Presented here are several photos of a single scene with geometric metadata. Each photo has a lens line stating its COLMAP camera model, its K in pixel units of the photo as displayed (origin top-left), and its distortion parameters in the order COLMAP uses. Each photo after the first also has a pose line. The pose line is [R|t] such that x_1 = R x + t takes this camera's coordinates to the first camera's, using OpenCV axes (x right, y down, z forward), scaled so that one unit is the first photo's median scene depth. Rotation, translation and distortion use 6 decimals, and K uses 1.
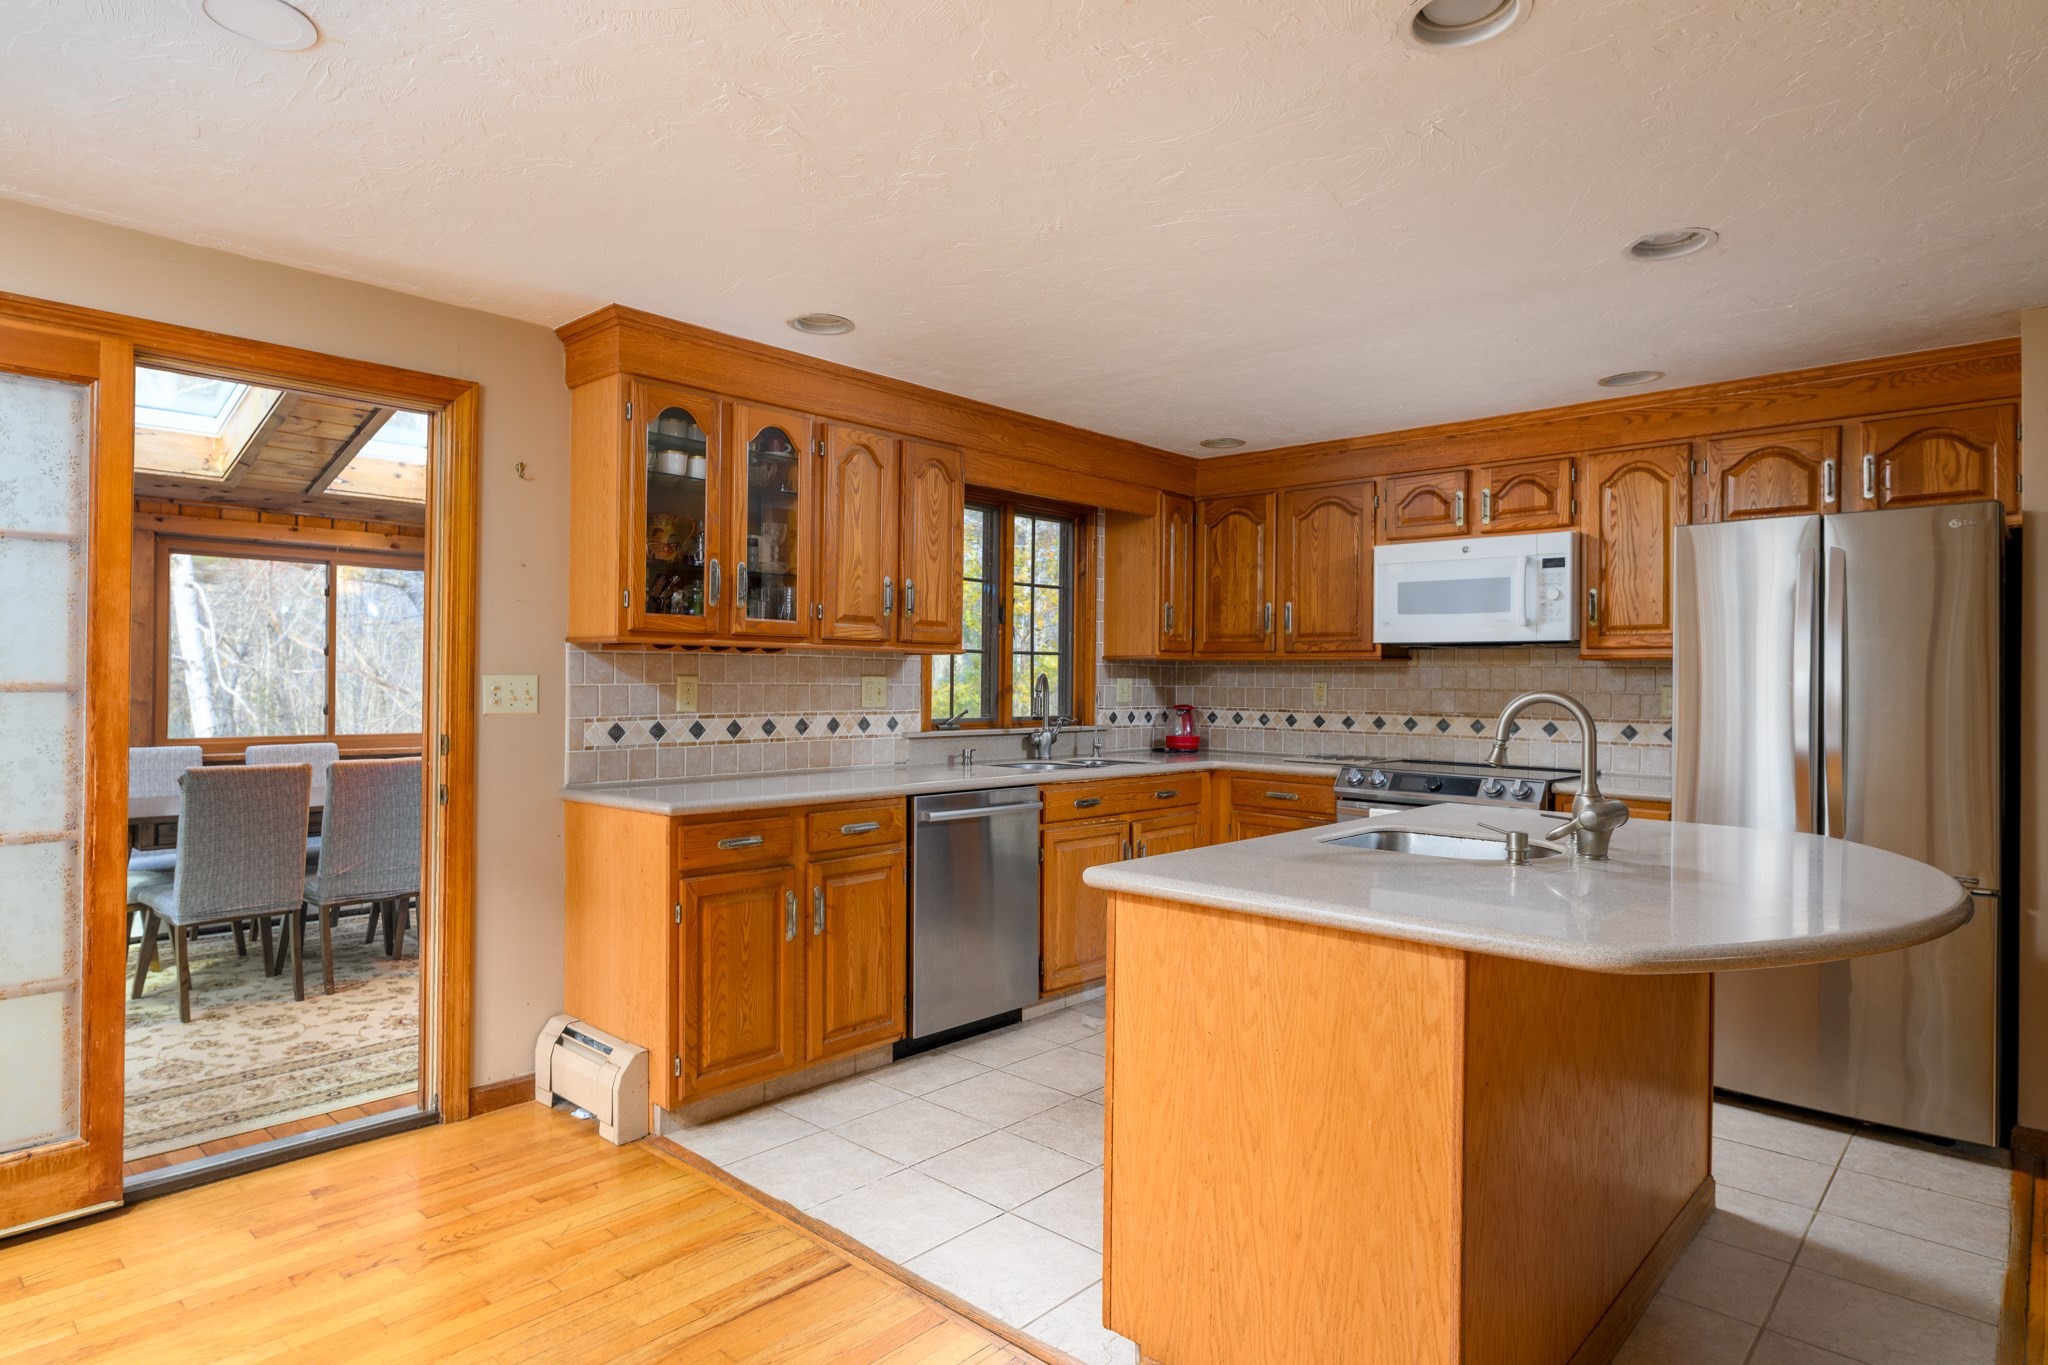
lens RADIAL K [[1125.1, 0, 1001.8], [0, 1125.1, 679.6], [0, 0, 1]] dist [-0.001405, -0.000446]
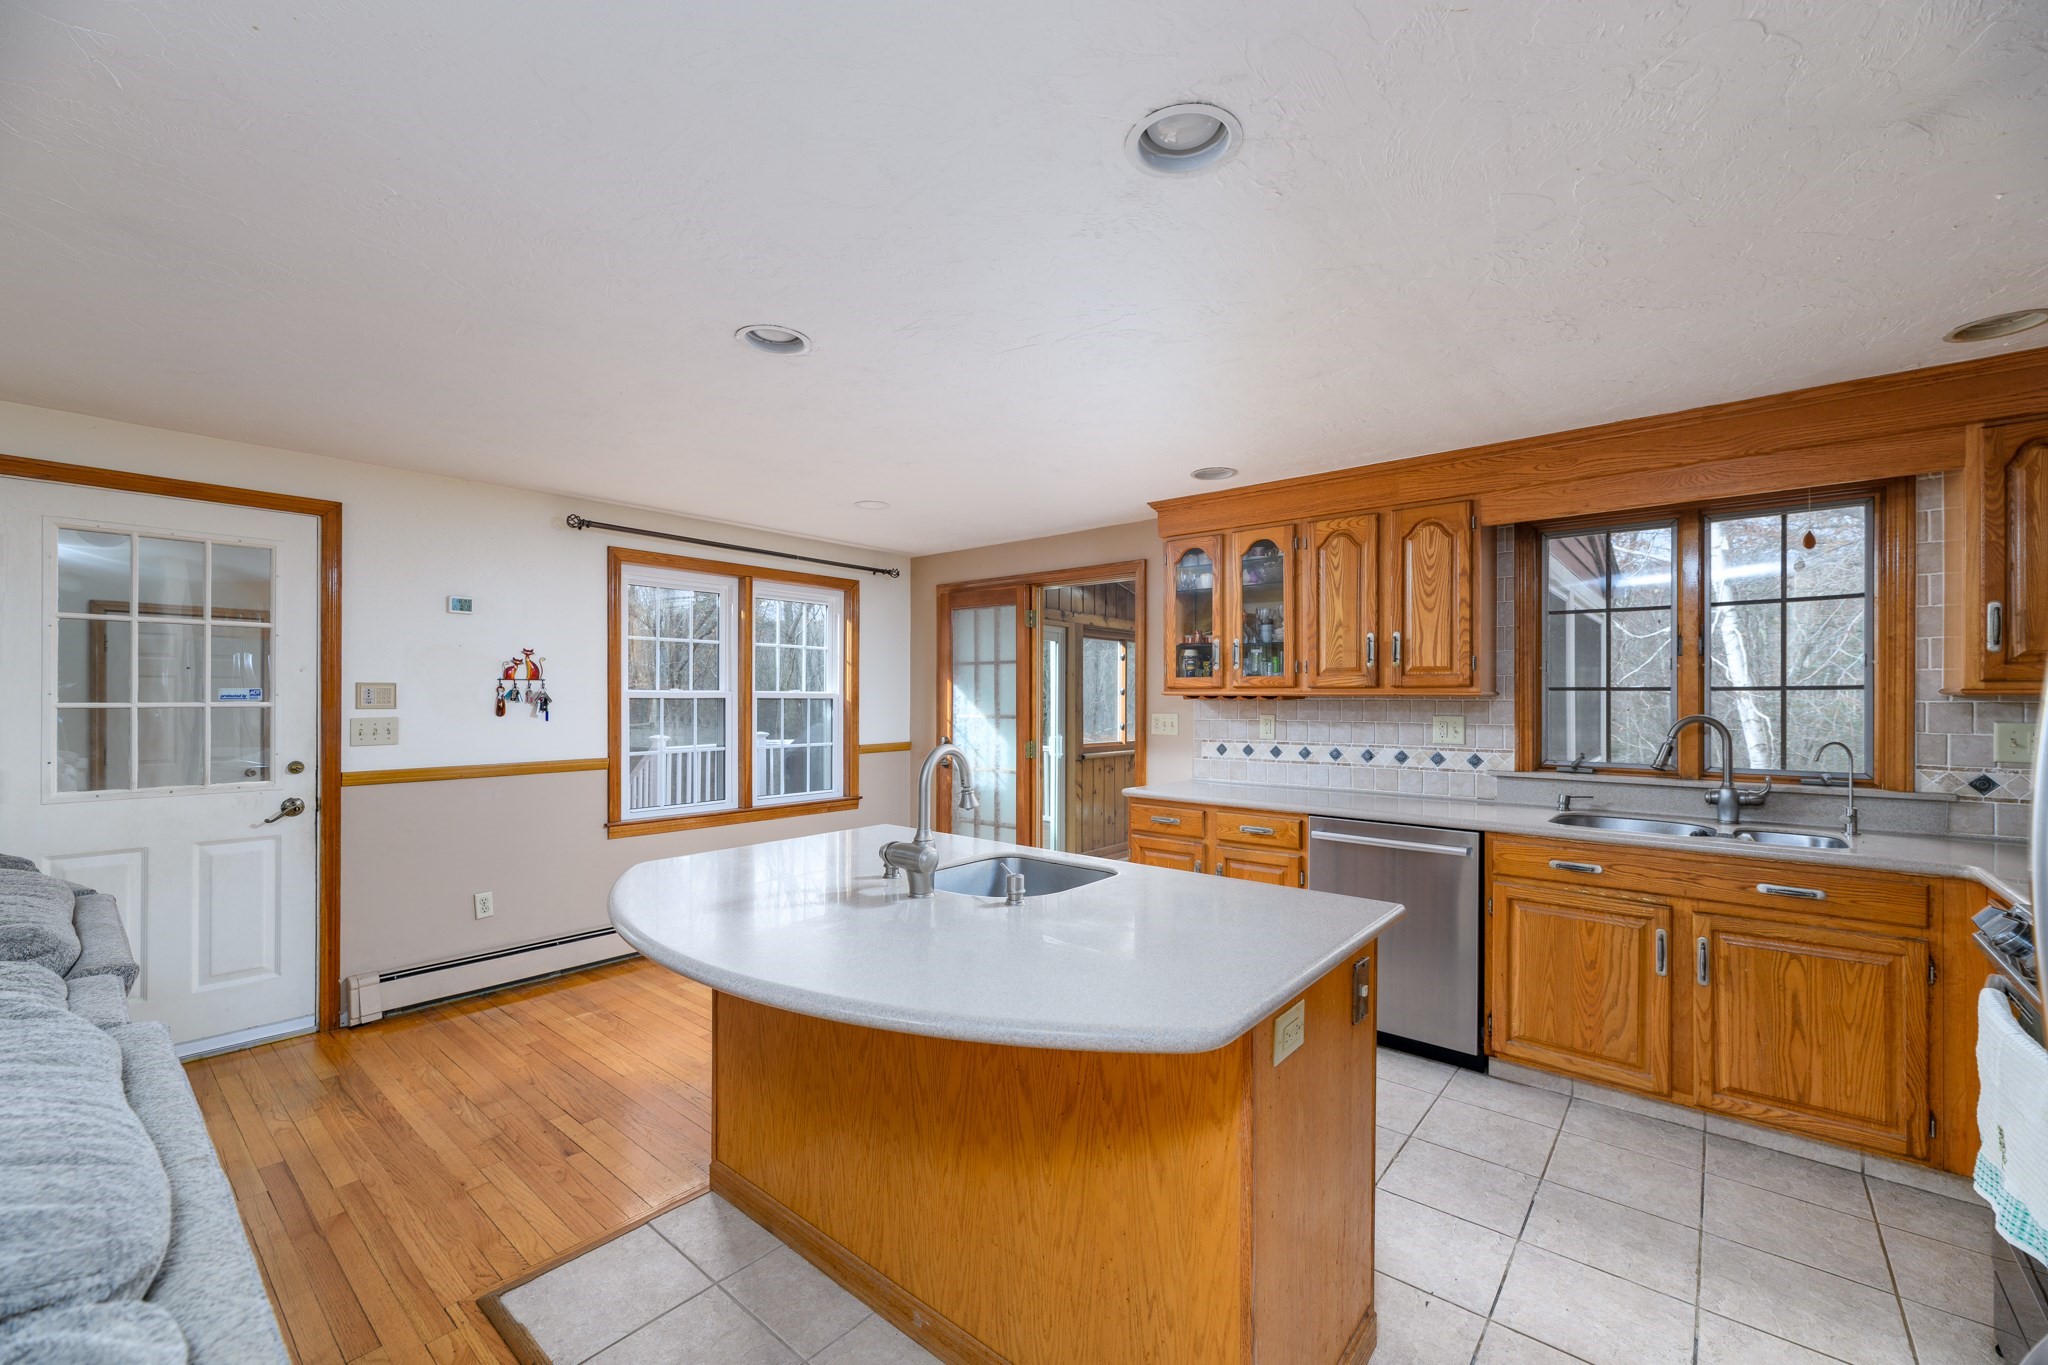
lens RADIAL K [[831.9, 0, 1013.0], [0, 831.9, 692.6], [0, 0, 1]] dist [-0.000981, 0.000121]
pose [[0.045362, -0.011518, -0.998904, 0.671740], [0.000887, 0.999934, -0.011490, -0.016772], [0.998970, -0.000365, 0.045370, 0.520912]]
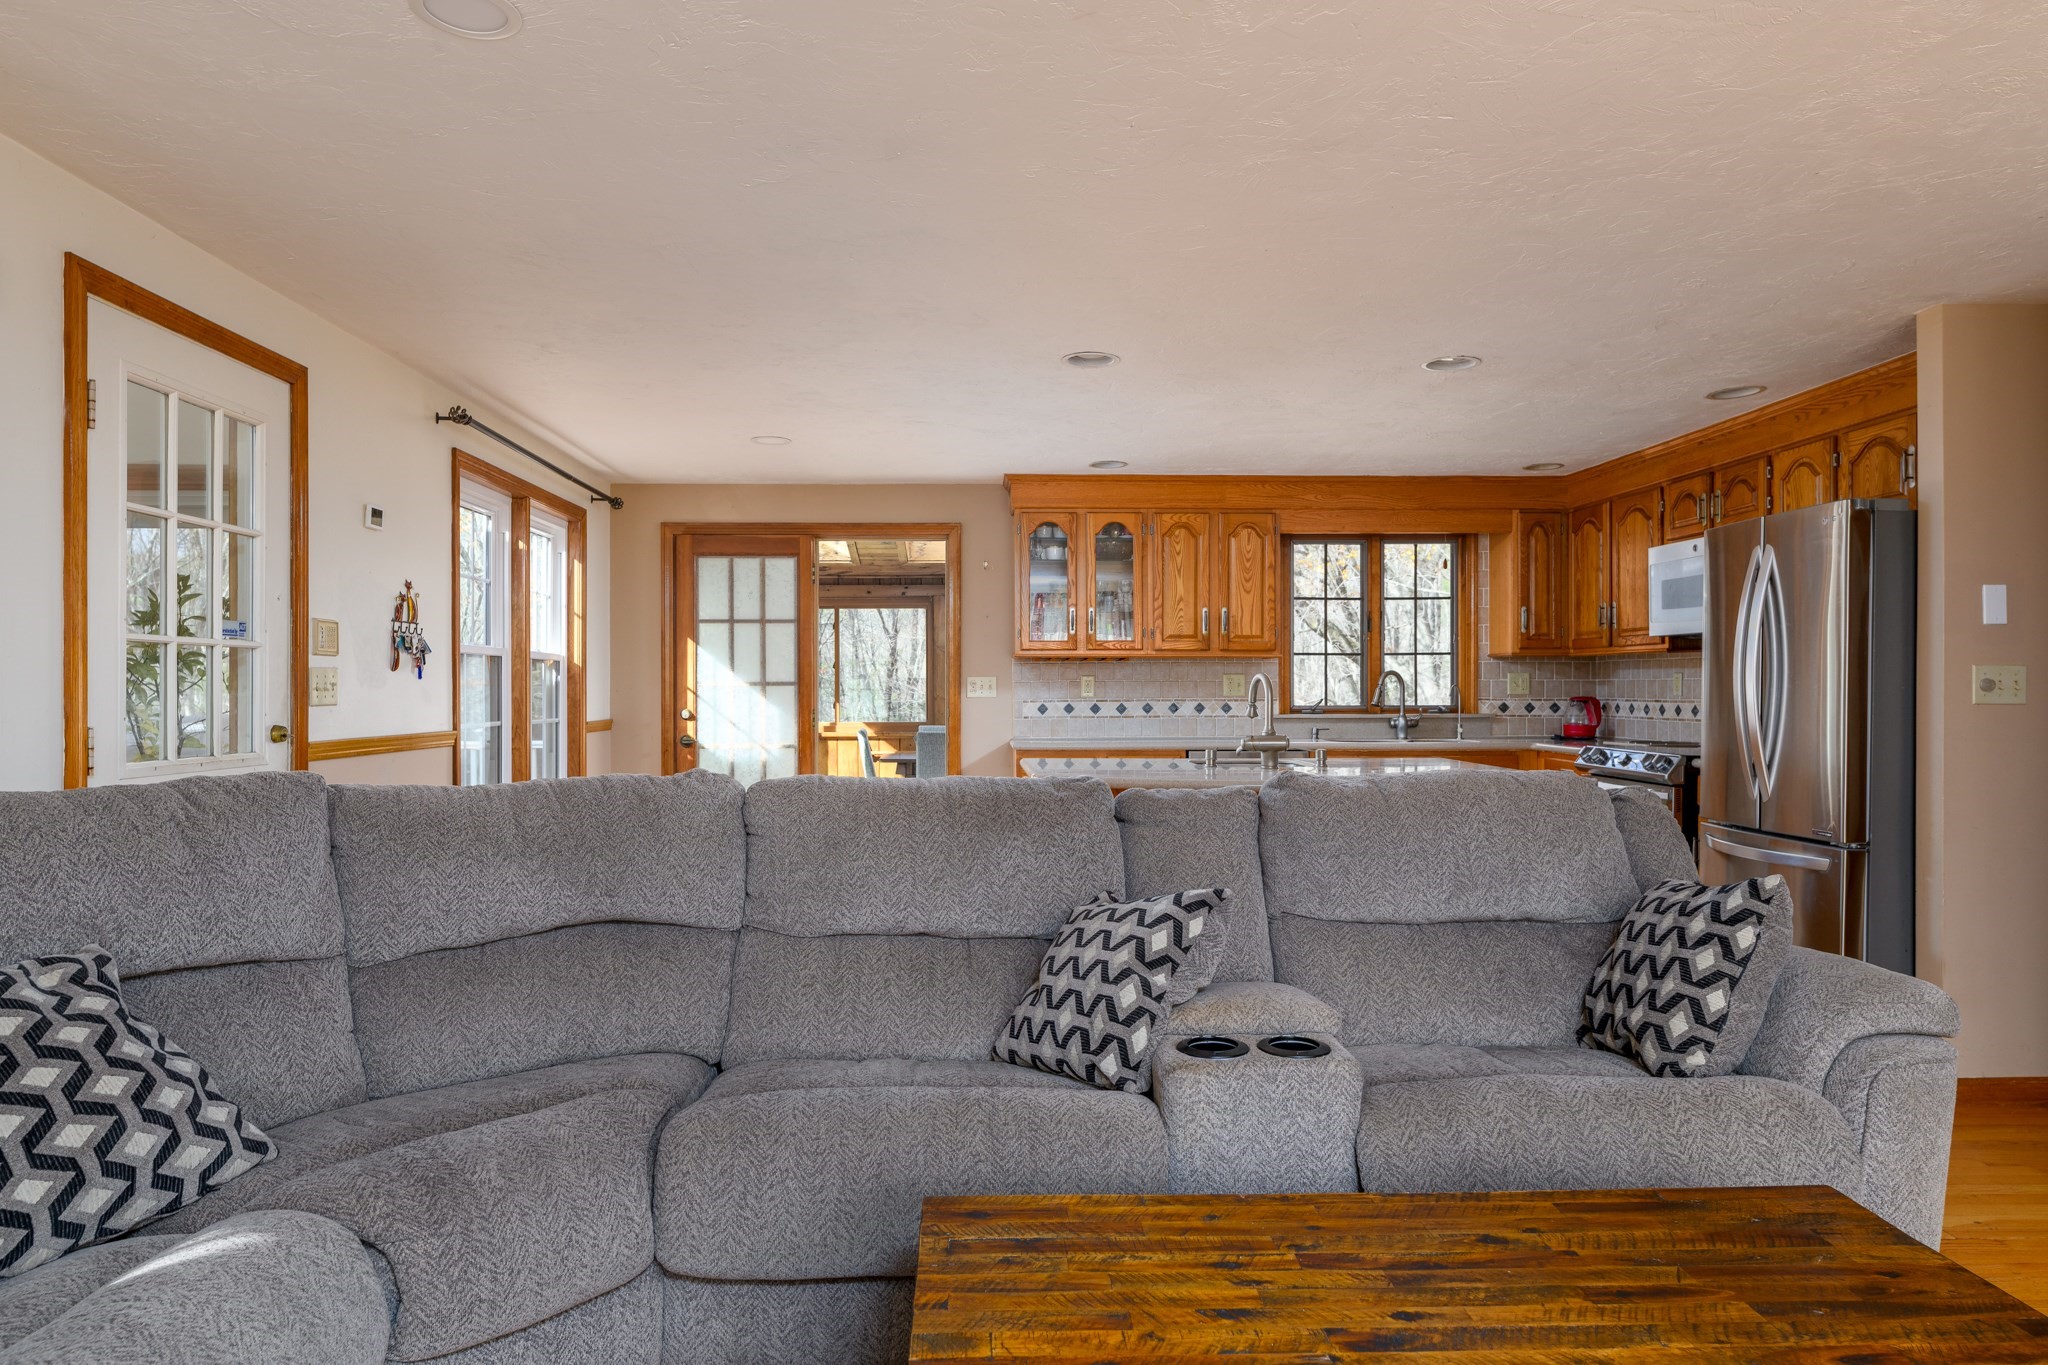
lens RADIAL K [[1268.9, 0, 1024.0], [0, 1268.9, 682.5], [0, 0, 1]] dist [0.002955, 0.002074]
pose [[0.712753, -0.013485, -0.701285, 0.807555], [0.008934, 0.999909, -0.010147, 0.020682], [0.701358, 0.000968, 0.712809, -0.328728]]
